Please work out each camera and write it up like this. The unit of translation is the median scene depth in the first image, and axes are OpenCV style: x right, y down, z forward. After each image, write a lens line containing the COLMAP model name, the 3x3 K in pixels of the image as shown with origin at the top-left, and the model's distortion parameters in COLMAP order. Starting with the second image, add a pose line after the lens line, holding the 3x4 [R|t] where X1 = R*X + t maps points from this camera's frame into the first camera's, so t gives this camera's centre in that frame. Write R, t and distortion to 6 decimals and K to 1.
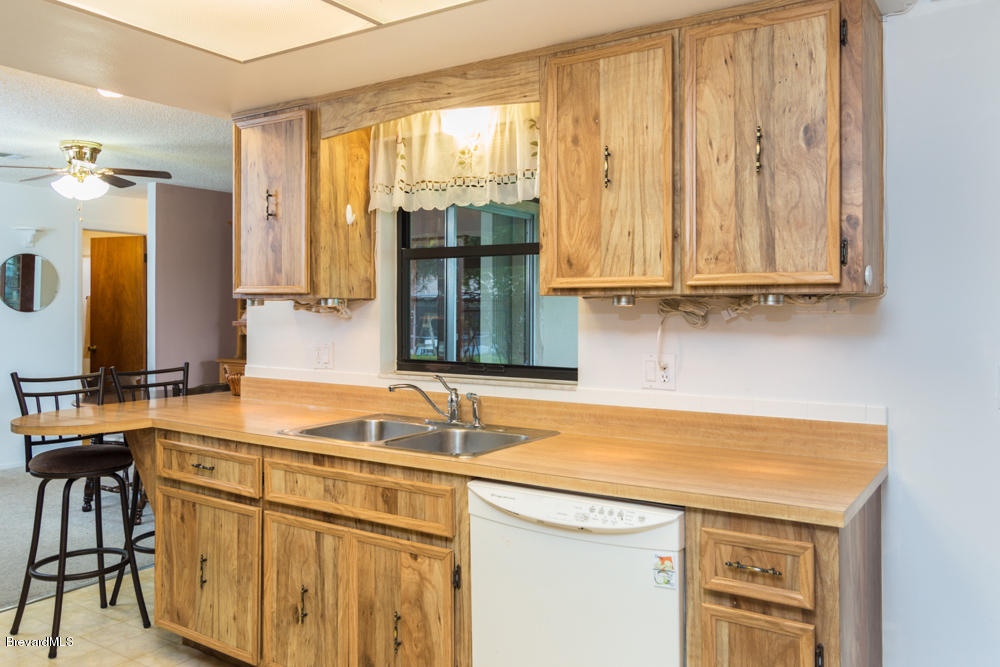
lens RADIAL K [[794.5, 0, 501.1], [0, 794.5, 299.3], [0, 0, 1]] dist [-0.004179, -0.002041]
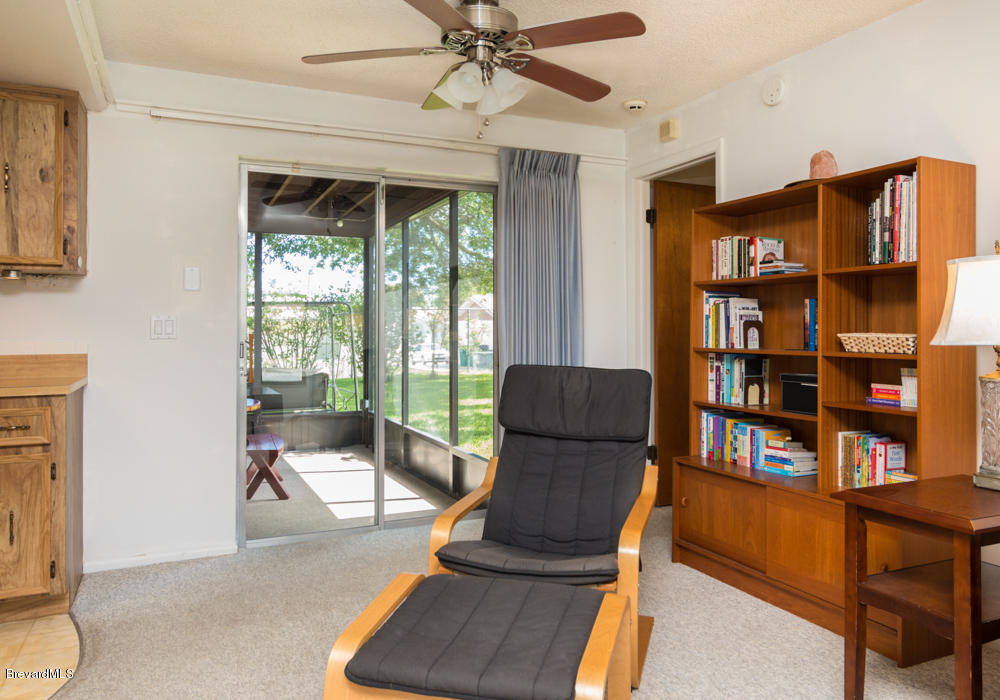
lens RADIAL K [[705.9, 0, 500.7], [0, 705.9, 319.7], [0, 0, 1]] dist [0.006517, 0.003757]
pose [[0.527278, 0.008716, 0.849648, -0.358690], [-0.007483, 0.999956, -0.005614, 0.095927], [-0.849660, -0.003397, 0.527320, -0.587076]]
